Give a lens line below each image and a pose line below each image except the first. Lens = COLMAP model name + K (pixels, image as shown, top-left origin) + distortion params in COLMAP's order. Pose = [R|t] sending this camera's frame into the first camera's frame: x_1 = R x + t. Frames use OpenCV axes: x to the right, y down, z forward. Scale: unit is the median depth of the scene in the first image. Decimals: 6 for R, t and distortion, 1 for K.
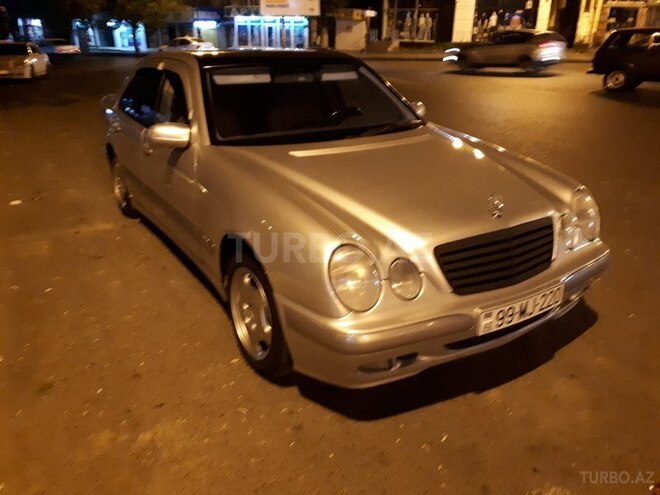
lens RADIAL K [[524.1, 0, 327.3], [0, 524.1, 261.1], [0, 0, 1]] dist [0.001377, -0.001146]
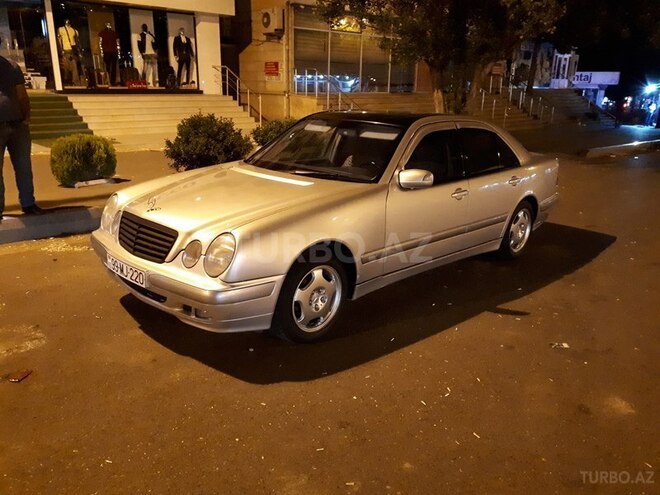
lens RADIAL K [[534.2, 0, 330.0], [0, 534.2, 247.5], [0, 0, 1]] dist [0.006735, -0.003131]
pose [[0.241088, 0.290348, -0.926053, 0.113113], [-0.421495, 0.890835, 0.169574, -0.027835], [0.874196, 0.349445, 0.337150, 0.057443]]
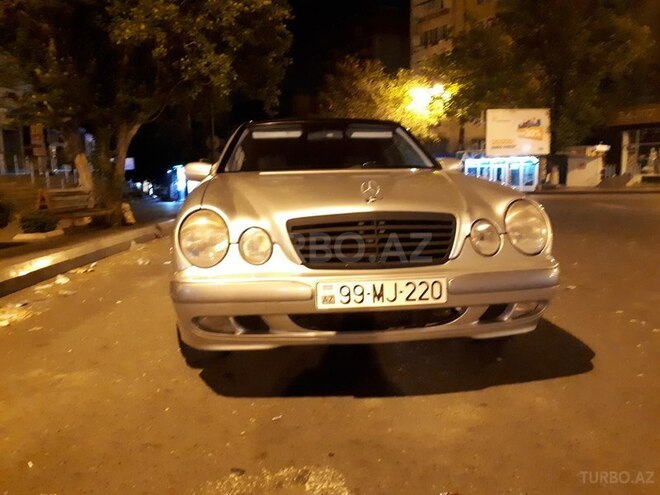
lens RADIAL K [[534.2, 0, 330.0], [0, 534.2, 247.5], [0, 0, 1]] dist [0.006735, -0.003131]
pose [[0.906761, 0.030236, -0.420558, 0.040437], [-0.148488, 0.956428, -0.251391, 0.015679], [0.394633, 0.290400, 0.871741, 0.006572]]
